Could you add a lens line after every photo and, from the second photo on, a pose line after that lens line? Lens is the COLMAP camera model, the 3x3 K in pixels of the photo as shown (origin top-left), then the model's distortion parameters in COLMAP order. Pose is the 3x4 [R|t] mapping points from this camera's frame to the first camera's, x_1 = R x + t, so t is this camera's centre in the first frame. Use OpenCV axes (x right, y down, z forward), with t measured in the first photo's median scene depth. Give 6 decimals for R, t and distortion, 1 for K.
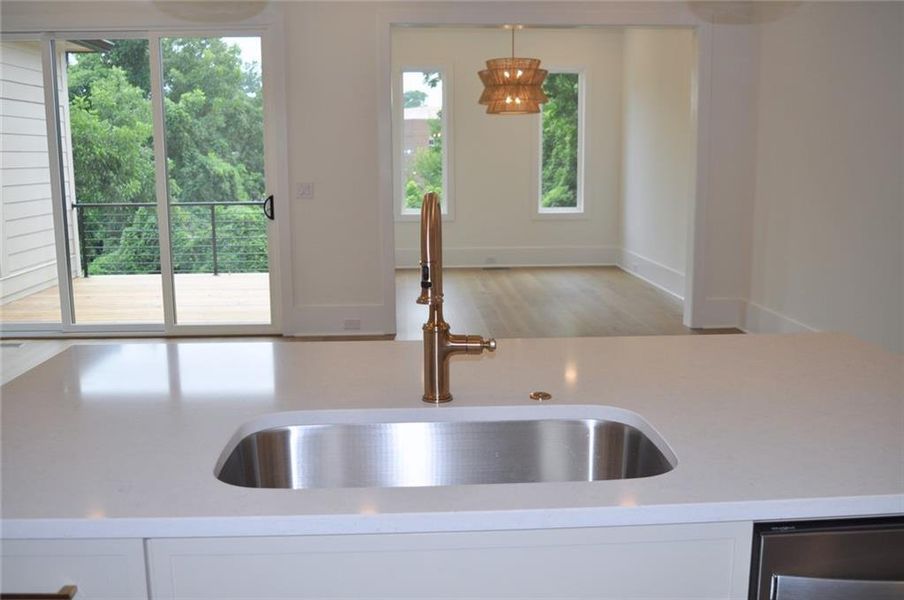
lens RADIAL K [[847.1, 0, 455.5], [0, 847.1, 300.8], [0, 0, 1]] dist [-0.067011, -0.004753]
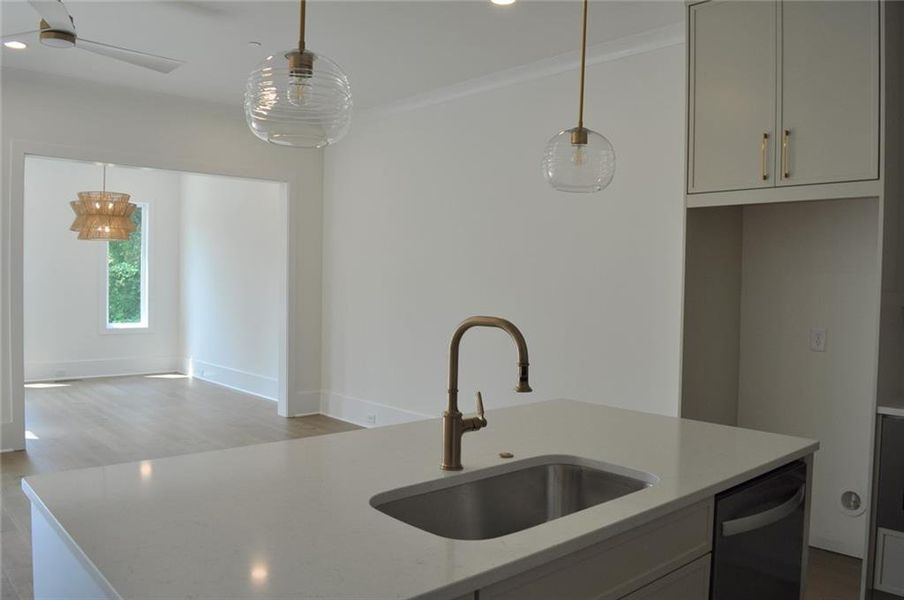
lens RADIAL K [[702.1, 0, 458.9], [0, 702.1, 301.7], [0, 0, 1]] dist [-0.097826, 0.028220]
pose [[0.773941, -0.000848, 0.633257, -0.150803], [0.086297, 0.990811, -0.104142, -0.006724], [-0.627349, 0.135248, 0.766903, 0.021331]]
